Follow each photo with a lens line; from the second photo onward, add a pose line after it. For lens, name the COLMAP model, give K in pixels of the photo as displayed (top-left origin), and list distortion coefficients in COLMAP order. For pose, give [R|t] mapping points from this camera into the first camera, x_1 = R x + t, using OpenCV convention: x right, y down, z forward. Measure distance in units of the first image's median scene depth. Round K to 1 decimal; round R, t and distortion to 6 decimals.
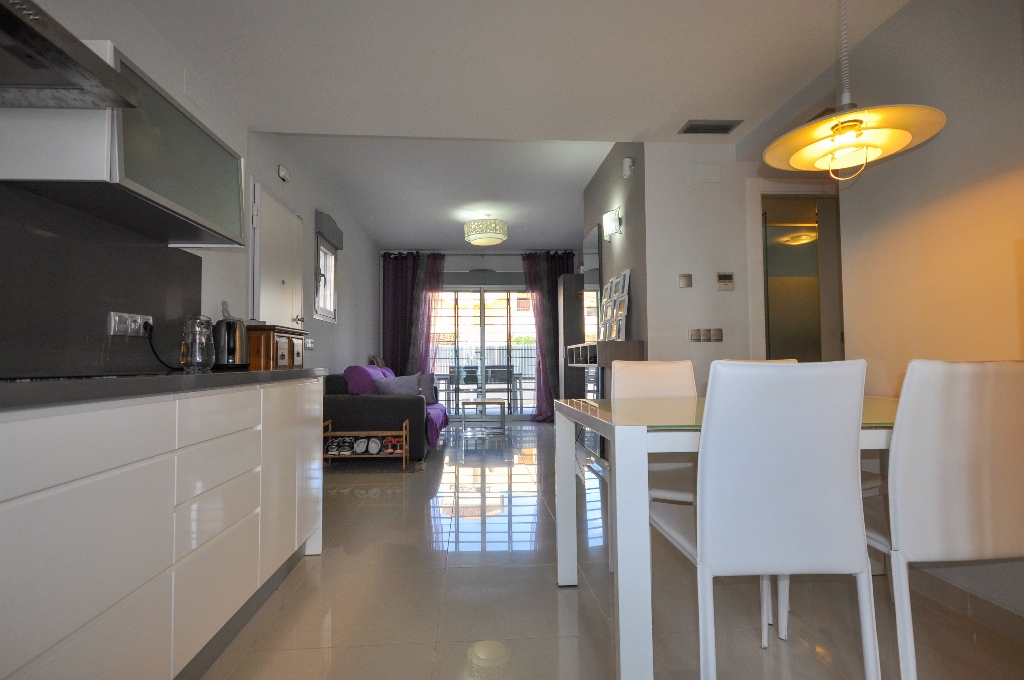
lens RADIAL K [[496.8, 0, 505.5], [0, 496.8, 340.6], [0, 0, 1]] dist [0.003169, -0.000097]
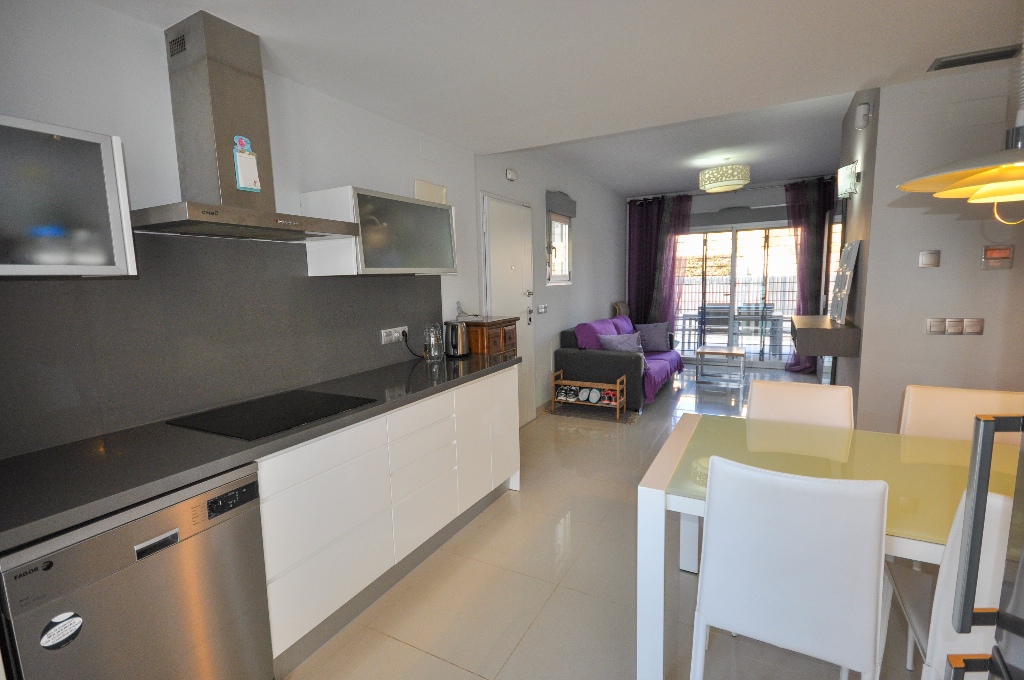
lens RADIAL K [[477.5, 0, 505.6], [0, 477.5, 342.0], [0, 0, 1]] dist [0.002945, -0.000467]
pose [[0.845706, 0.055151, -0.530791, 0.138364], [0.038164, 0.985848, 0.163239, -0.097392], [0.532282, -0.158309, 0.831633, -0.027470]]
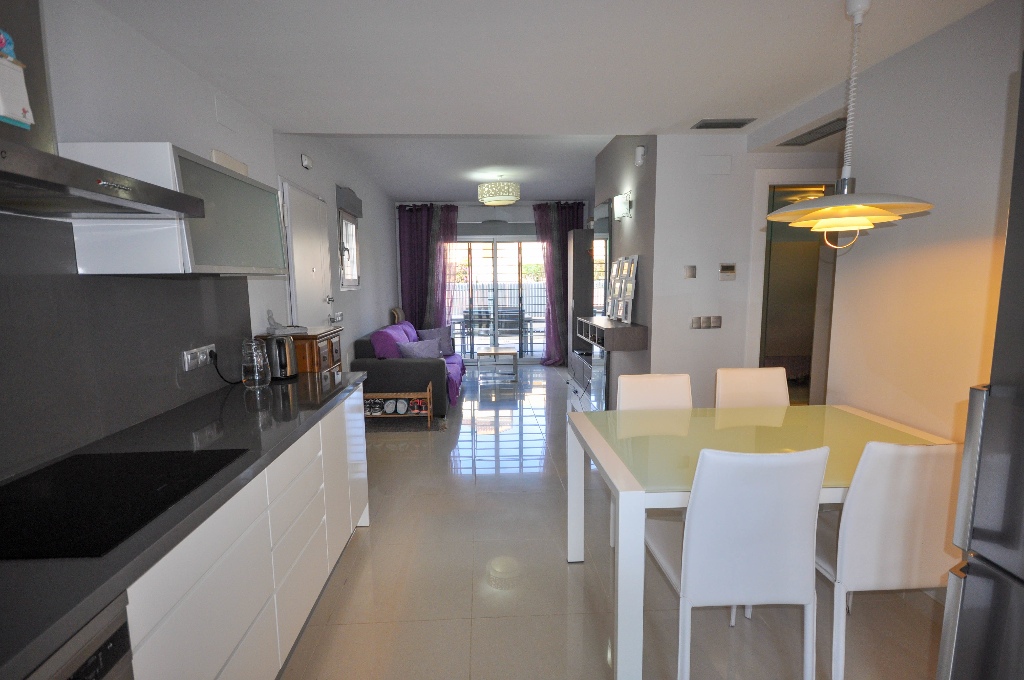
lens RADIAL K [[477.5, 0, 505.6], [0, 477.5, 342.0], [0, 0, 1]] dist [0.002945, -0.000467]
pose [[0.999822, -0.001737, -0.018766, -0.009895], [0.004789, 0.986478, 0.163824, -0.097960], [0.018228, -0.163885, 0.986311, -0.028842]]
